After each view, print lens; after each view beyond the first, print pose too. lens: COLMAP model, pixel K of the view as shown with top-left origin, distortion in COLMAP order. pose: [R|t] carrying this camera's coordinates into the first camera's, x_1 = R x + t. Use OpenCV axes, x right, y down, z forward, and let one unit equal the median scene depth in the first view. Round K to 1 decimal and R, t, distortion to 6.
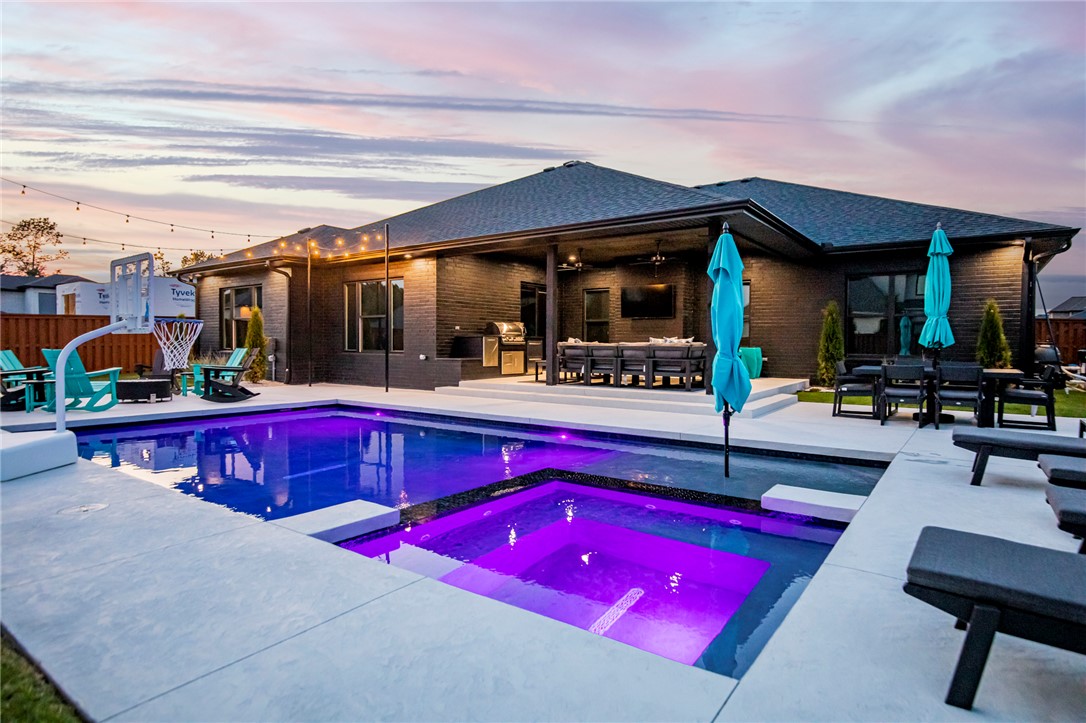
lens RADIAL K [[672.8, 0, 575.1], [0, 672.8, 356.6], [0, 0, 1]] dist [-0.001832, -0.017345]
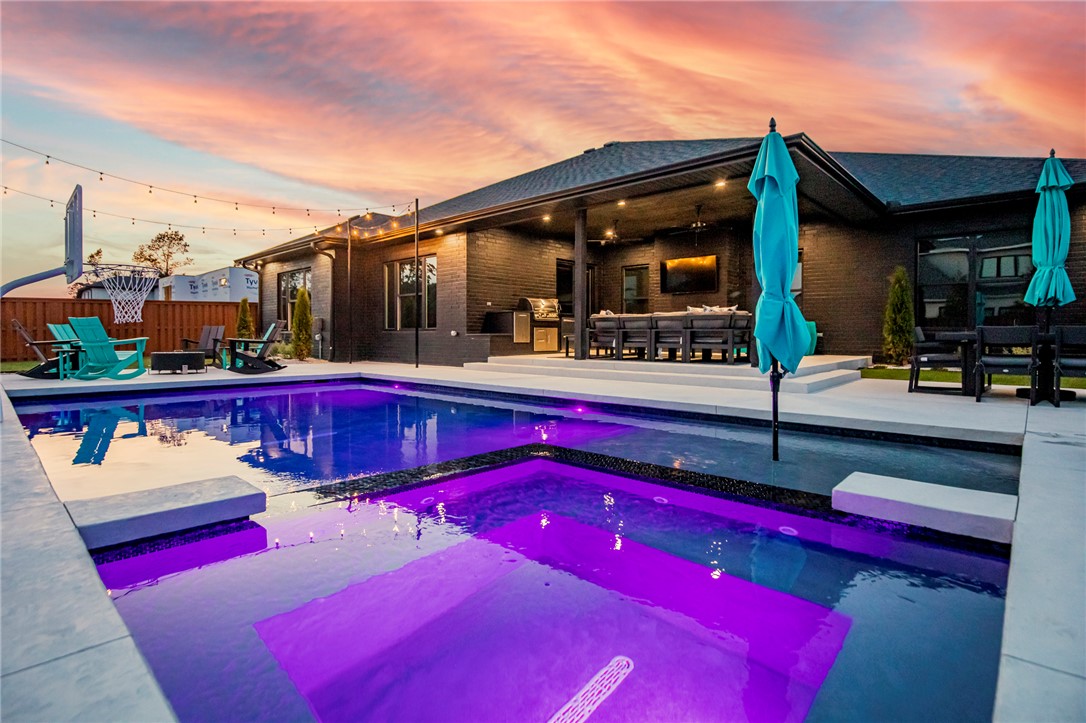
lens RADIAL K [[589.5, 0, 542.5], [0, 589.5, 353.0], [0, 0, 1]] dist [-0.019636, 0.001406]
pose [[0.987598, -0.001706, -0.156996, 0.039670], [0.001368, 0.999996, -0.002265, 0.033085], [0.156999, 0.002023, 0.987597, 0.171946]]
